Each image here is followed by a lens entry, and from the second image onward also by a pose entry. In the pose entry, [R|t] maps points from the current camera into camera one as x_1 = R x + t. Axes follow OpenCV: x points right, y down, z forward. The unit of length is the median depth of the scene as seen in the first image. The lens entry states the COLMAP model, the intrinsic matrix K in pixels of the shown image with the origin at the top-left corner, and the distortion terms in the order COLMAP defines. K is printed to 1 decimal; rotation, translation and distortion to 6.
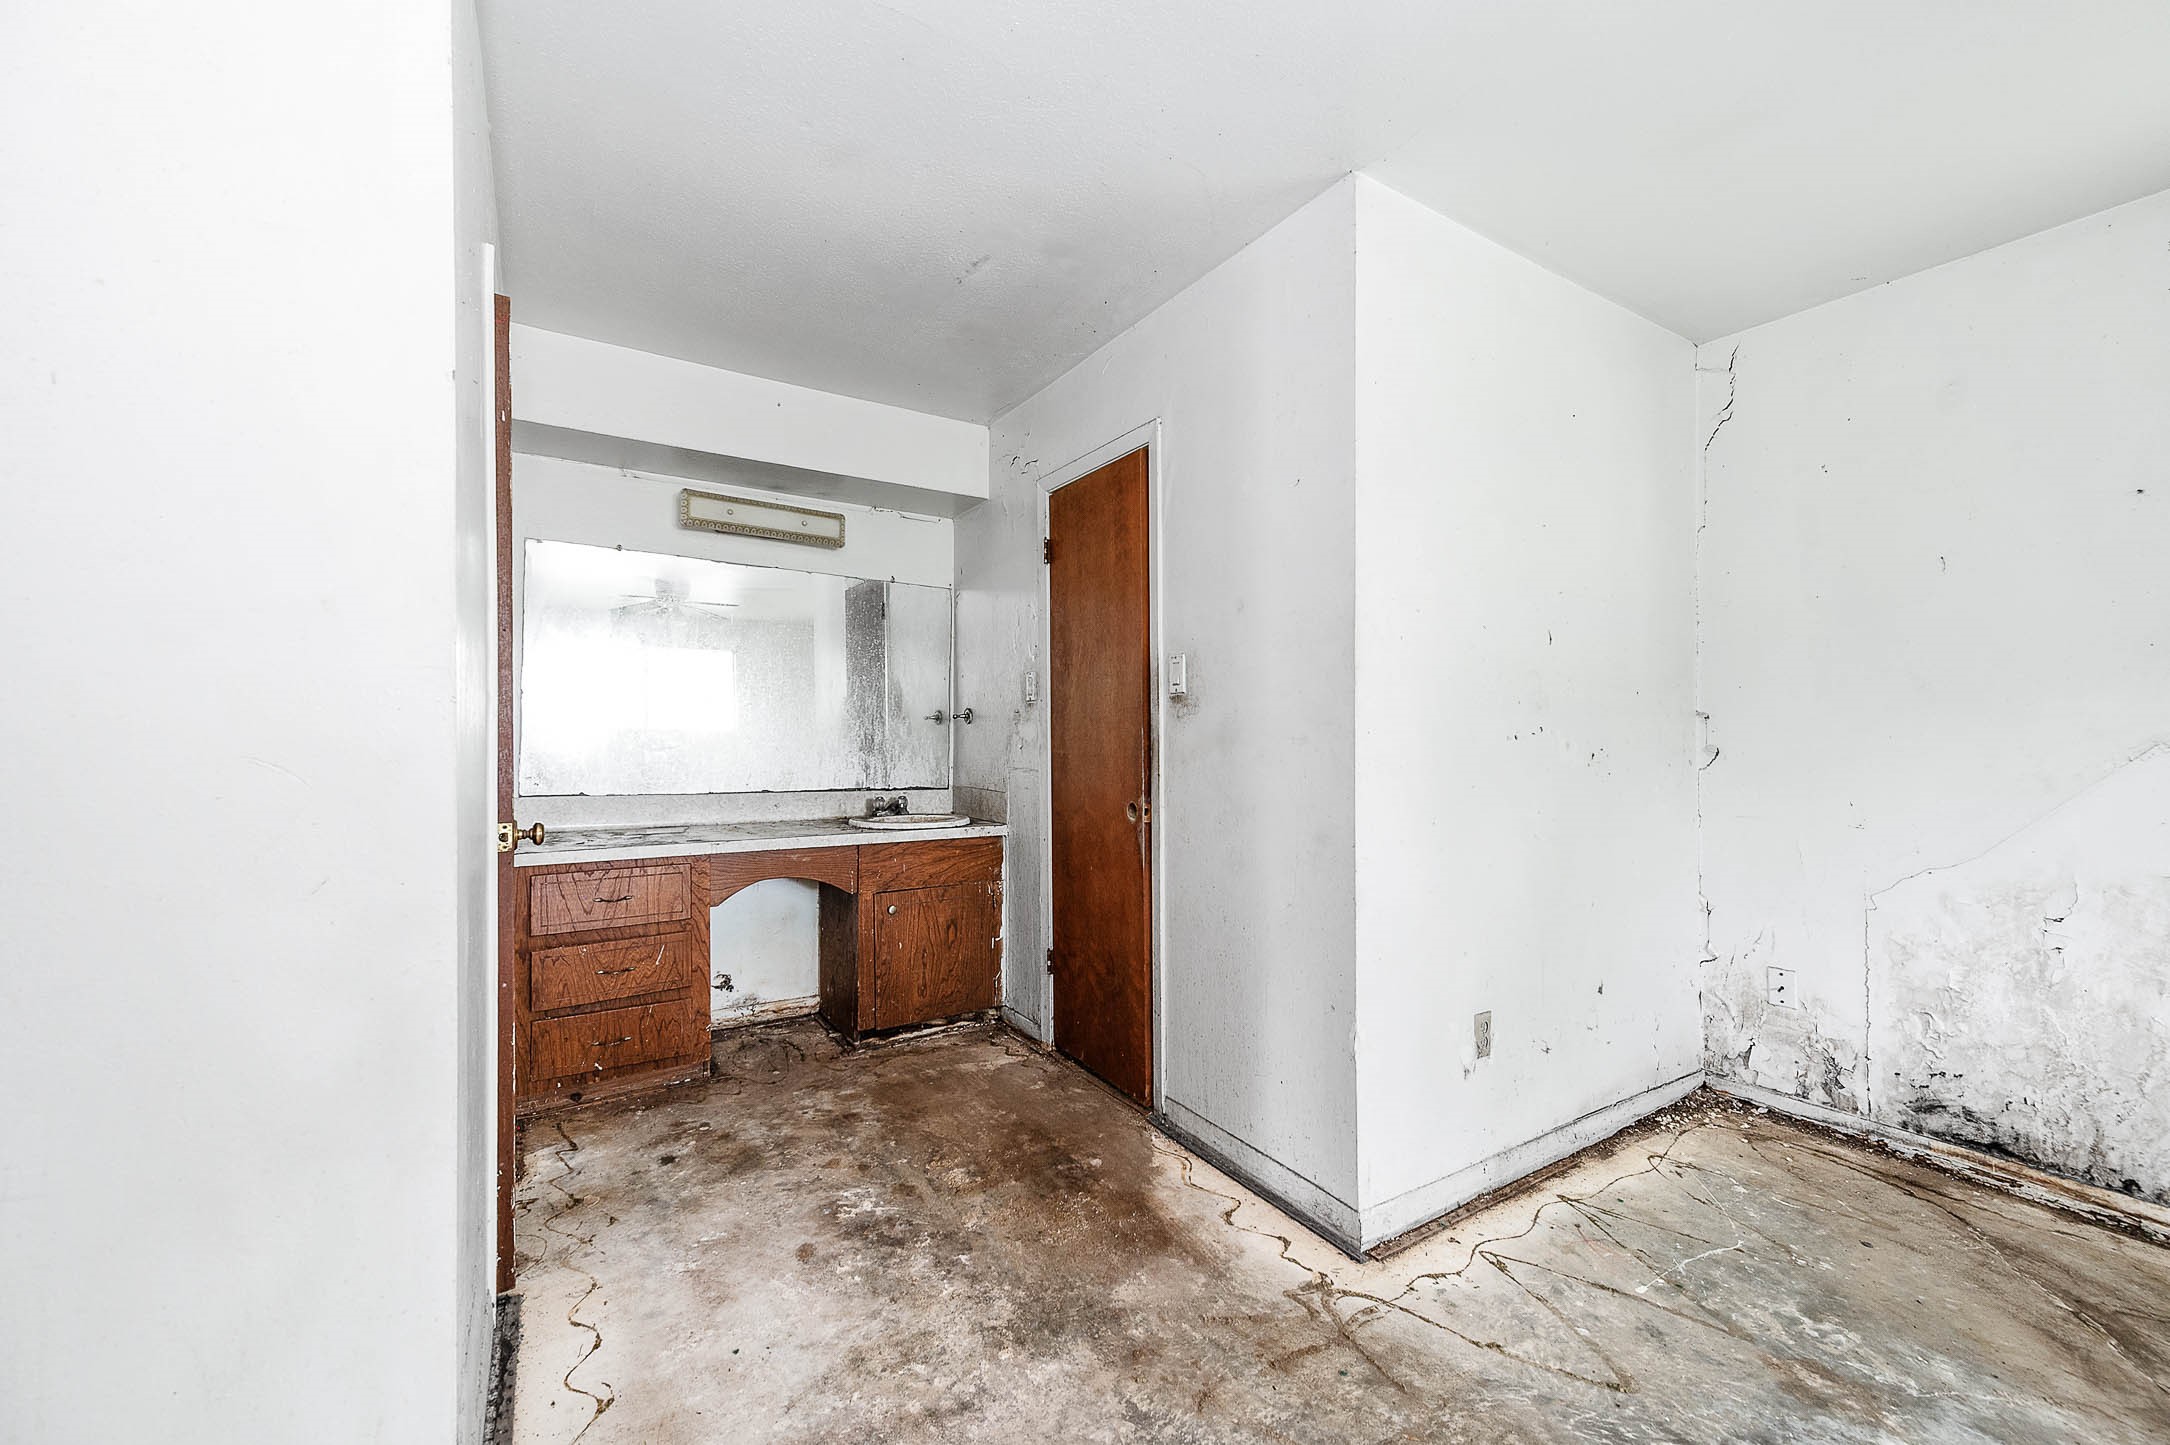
lens RADIAL K [[849.4, 0, 1086.0], [0, 849.4, 732.0], [0, 0, 1]] dist [0.013615, 0.000774]
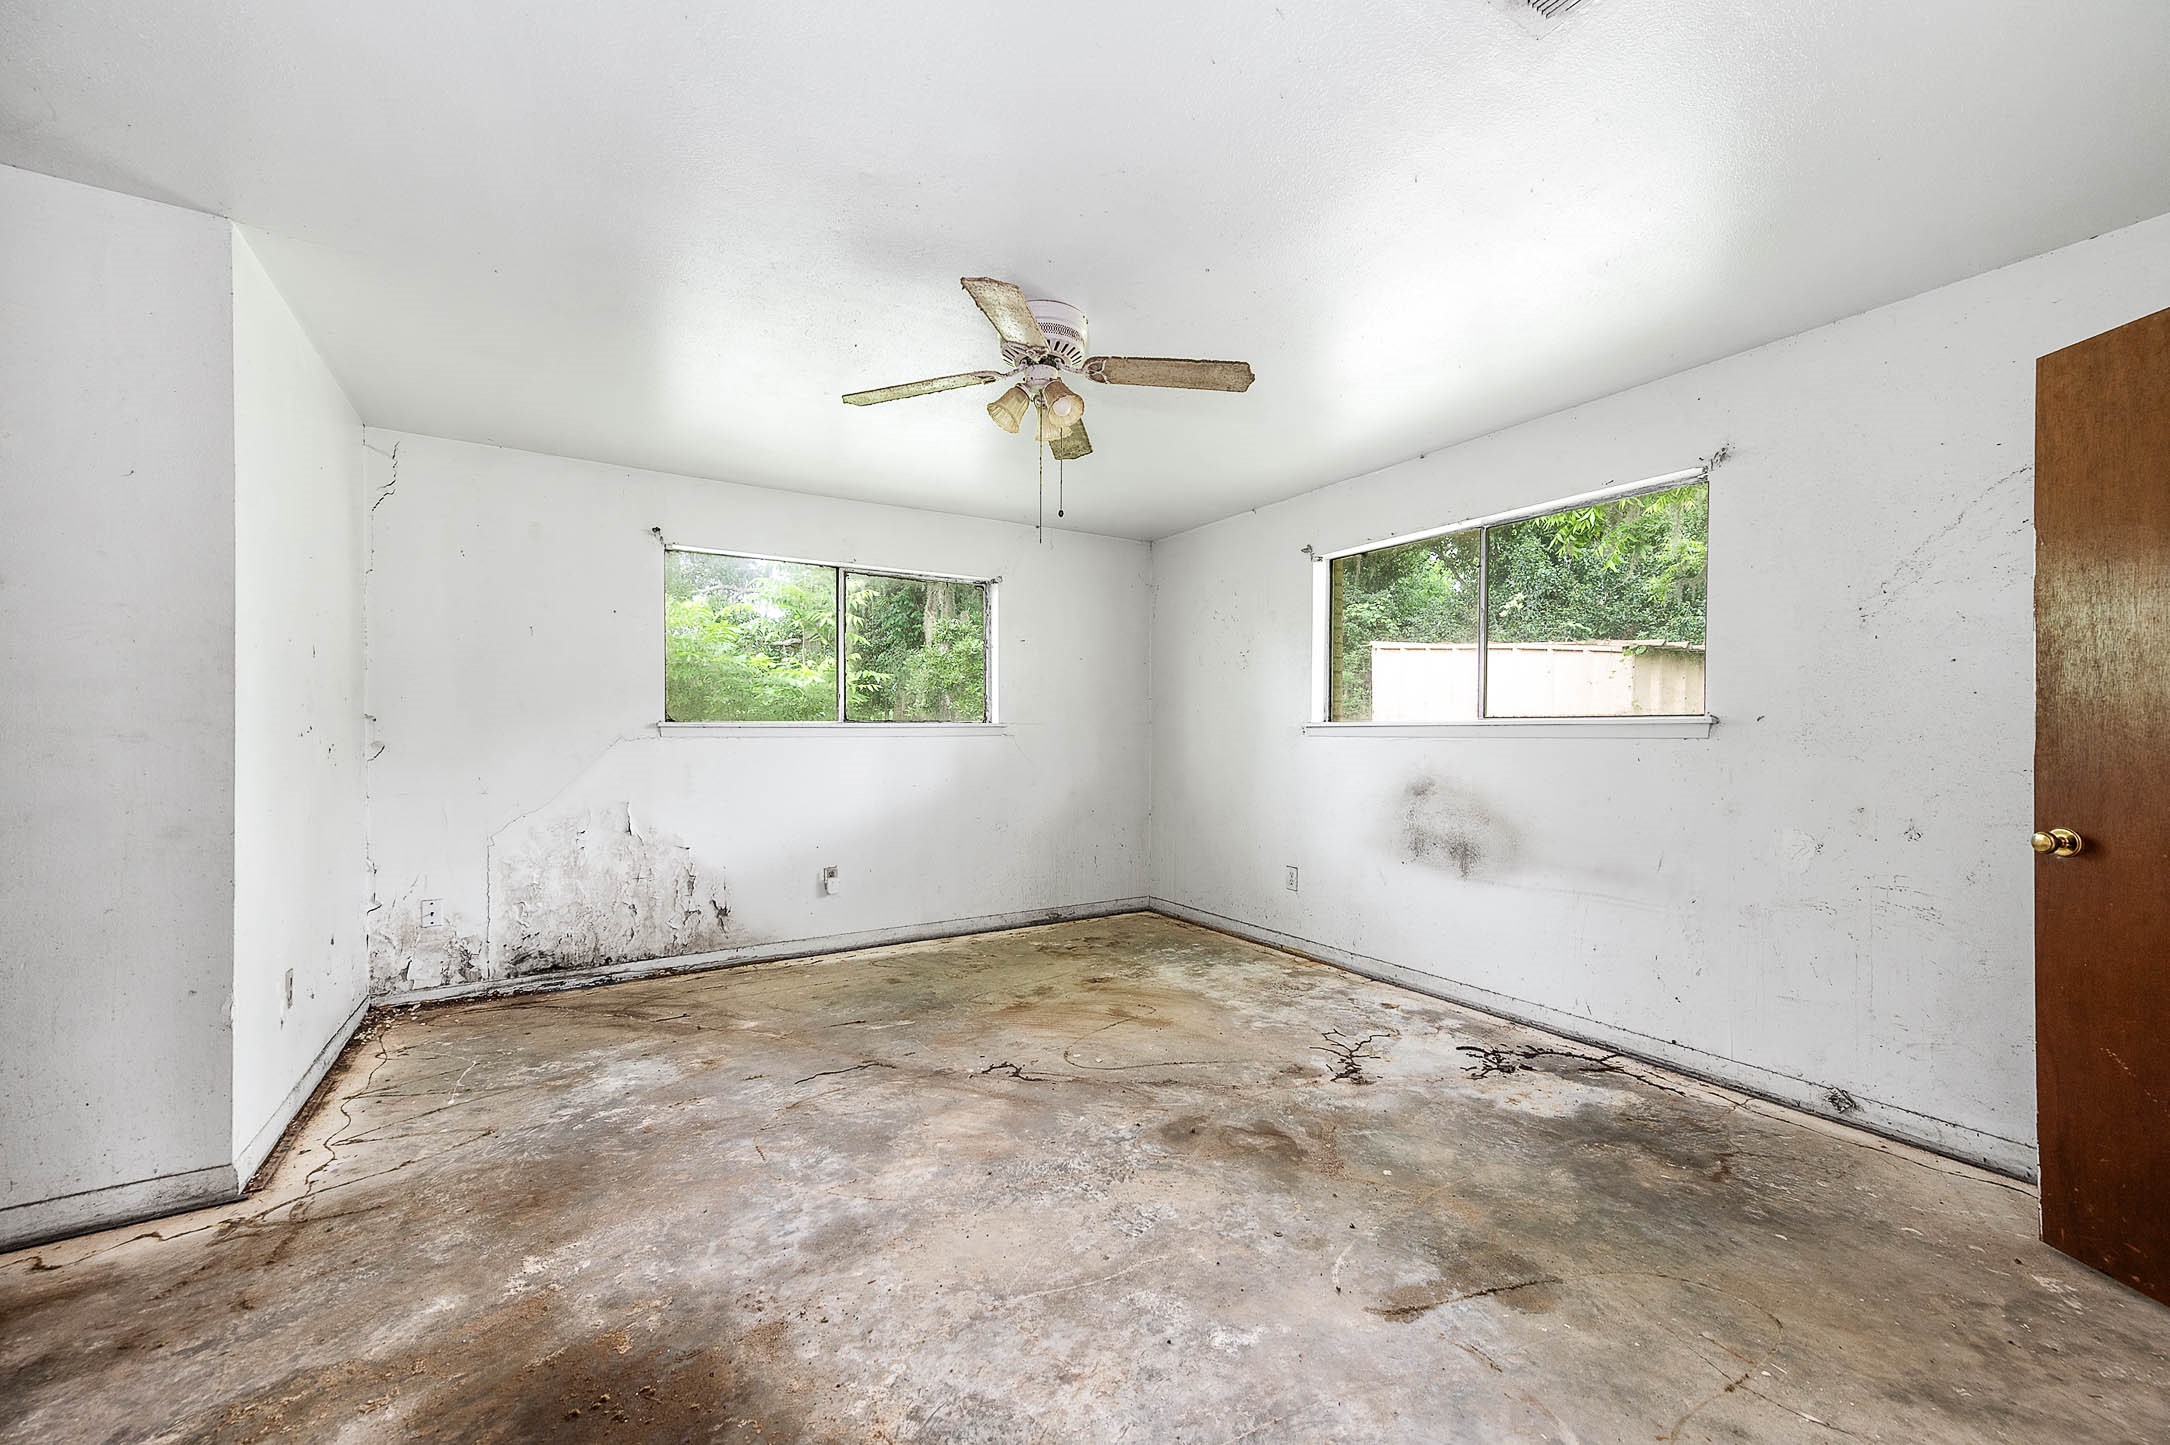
lens RADIAL K [[849.4, 0, 1086.0], [0, 849.4, 732.0], [0, 0, 1]] dist [0.013615, 0.000774]
pose [[0.008391, 0.003533, 0.999959, -0.679417], [-0.001193, 0.999993, -0.003524, 0.005387], [-0.999964, -0.001164, 0.008395, -0.096569]]
